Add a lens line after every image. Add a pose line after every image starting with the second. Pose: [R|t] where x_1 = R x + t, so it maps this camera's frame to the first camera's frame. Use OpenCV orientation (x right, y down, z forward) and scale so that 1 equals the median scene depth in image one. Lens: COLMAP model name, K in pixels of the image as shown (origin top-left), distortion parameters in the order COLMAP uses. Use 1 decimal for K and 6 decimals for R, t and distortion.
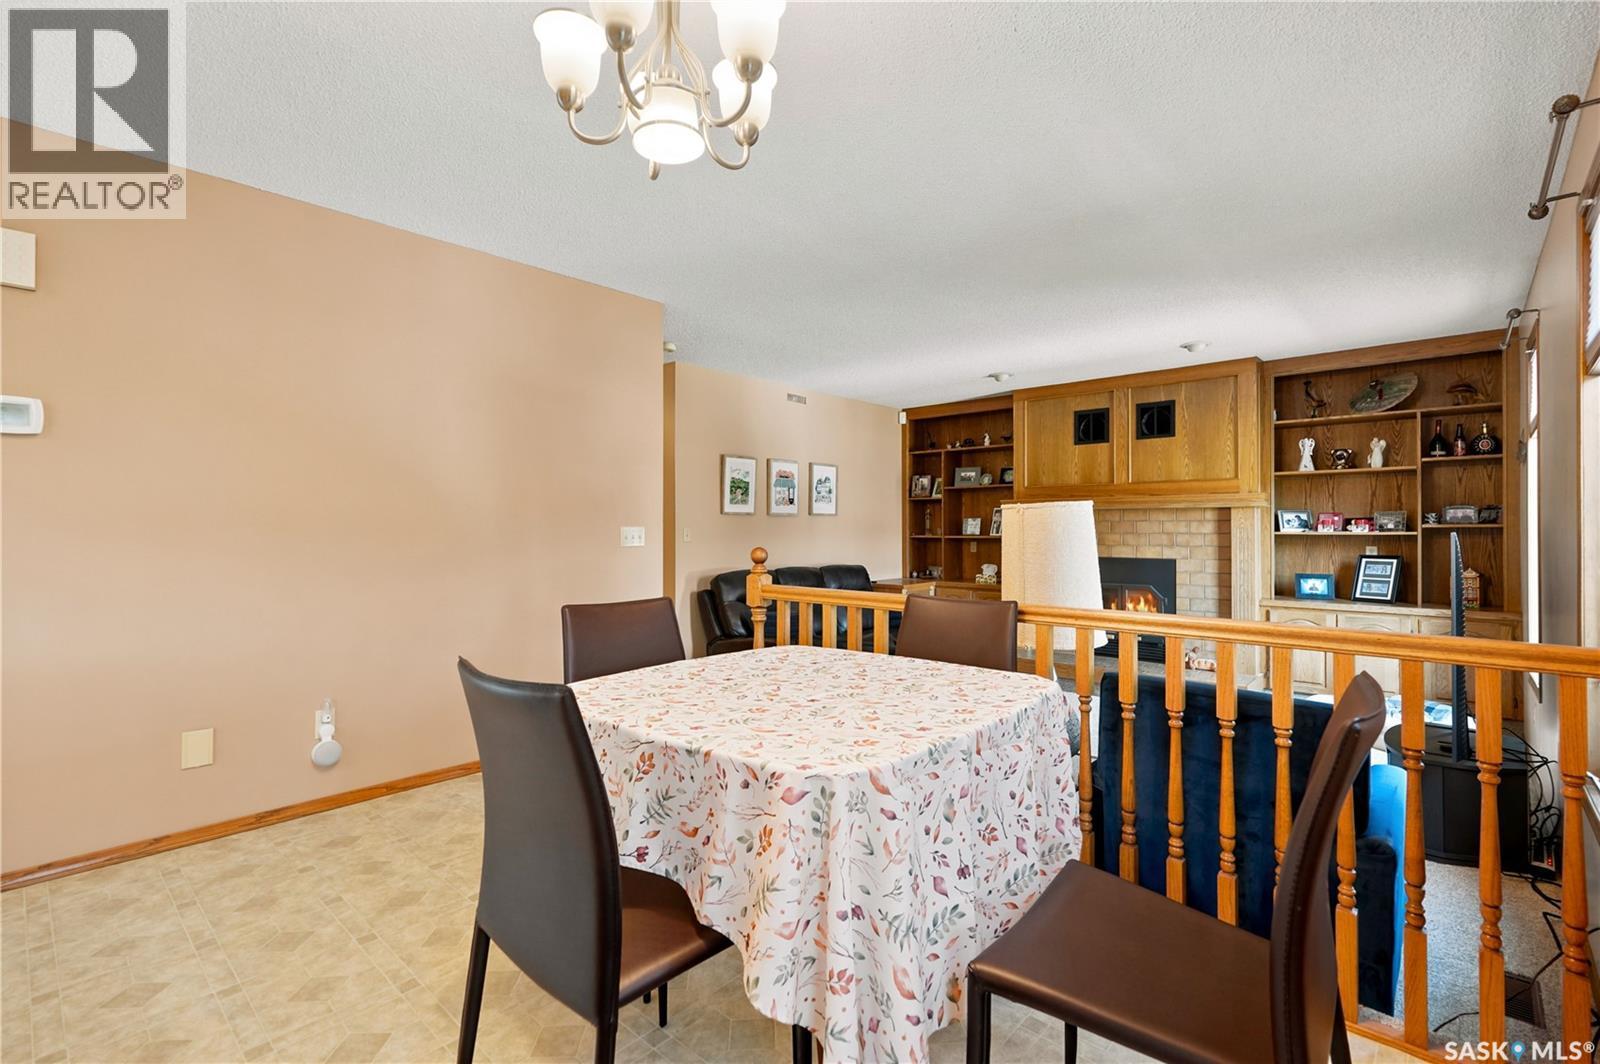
lens RADIAL K [[711.3, 0, 800.0], [0, 711.3, 532.0], [0, 0, 1]] dist [-0.000117, 0.000140]
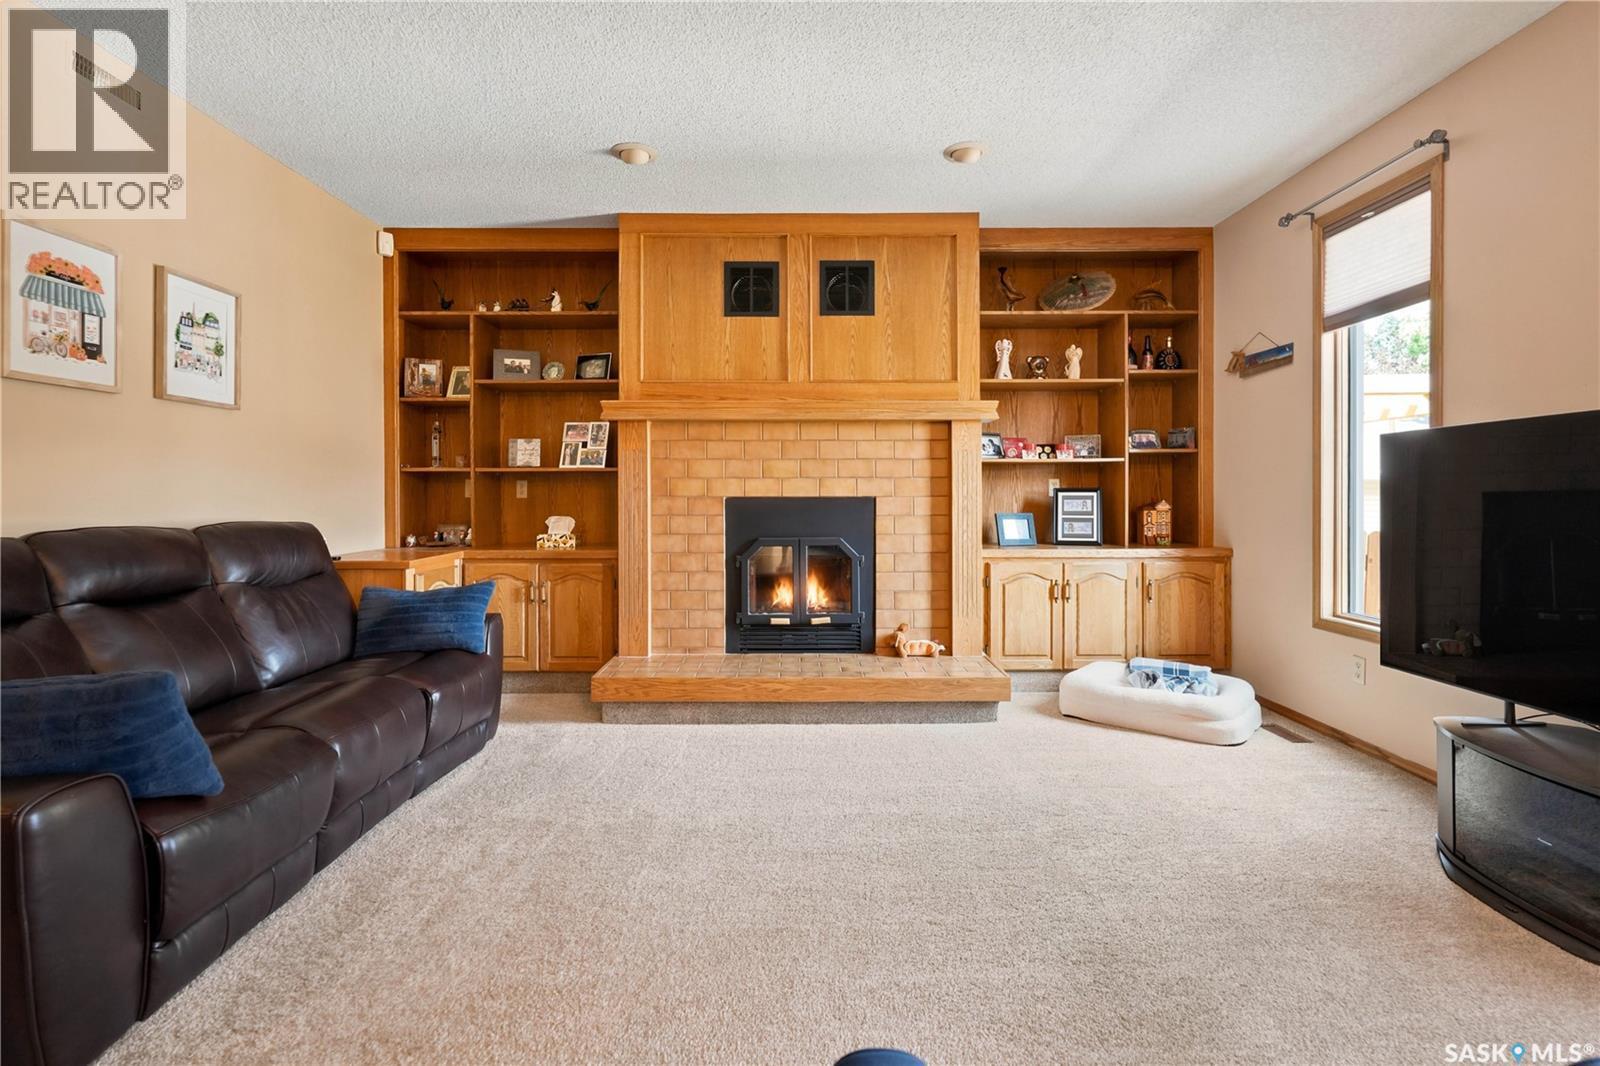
lens RADIAL K [[743.8, 0, 800.1], [0, 743.8, 500.8], [0, 0, 1]] dist [-0.000198, 0.000665]
pose [[0.737650, -0.005522, 0.675161, -0.002231], [0.003493, 0.999984, 0.004363, 0.037817], [-0.675174, -0.000861, 0.737658, 0.516334]]
